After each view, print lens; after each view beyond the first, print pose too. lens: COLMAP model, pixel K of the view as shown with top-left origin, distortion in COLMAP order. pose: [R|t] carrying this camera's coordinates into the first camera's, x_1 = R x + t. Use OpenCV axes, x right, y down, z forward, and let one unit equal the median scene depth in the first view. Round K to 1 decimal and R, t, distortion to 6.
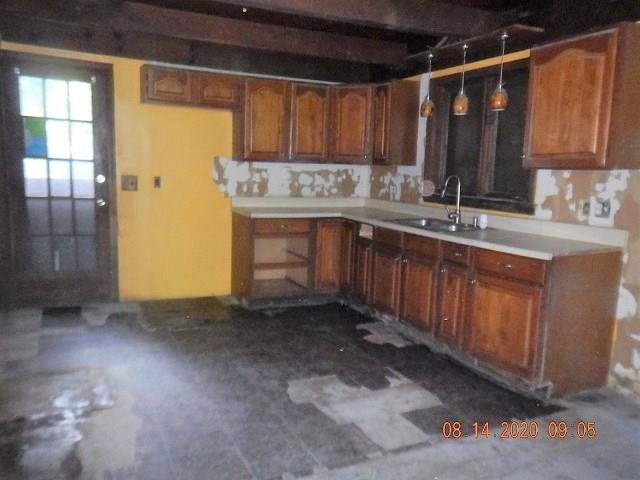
lens RADIAL K [[519.4, 0, 319.0], [0, 519.4, 268.6], [0, 0, 1]] dist [0.100049, -0.202053]
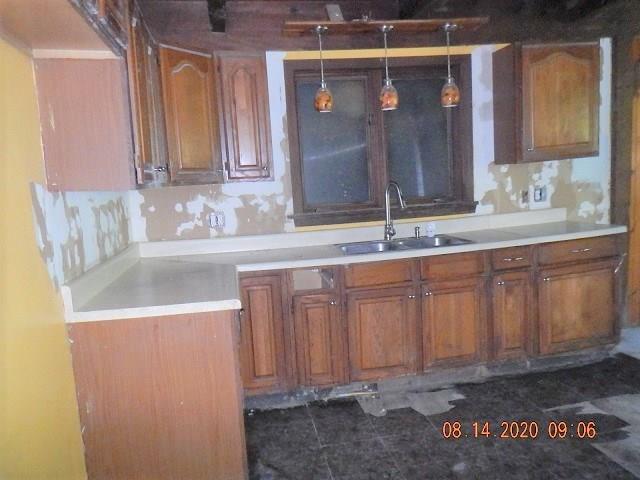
lens RADIAL K [[519.4, 0, 319.0], [0, 519.4, 268.6], [0, 0, 1]] dist [0.100049, -0.202053]
pose [[0.251036, -0.181005, 0.950904, -0.685868], [0.264148, 0.957887, 0.112600, -0.200295], [-0.931239, 0.222913, 0.288276, 1.060916]]
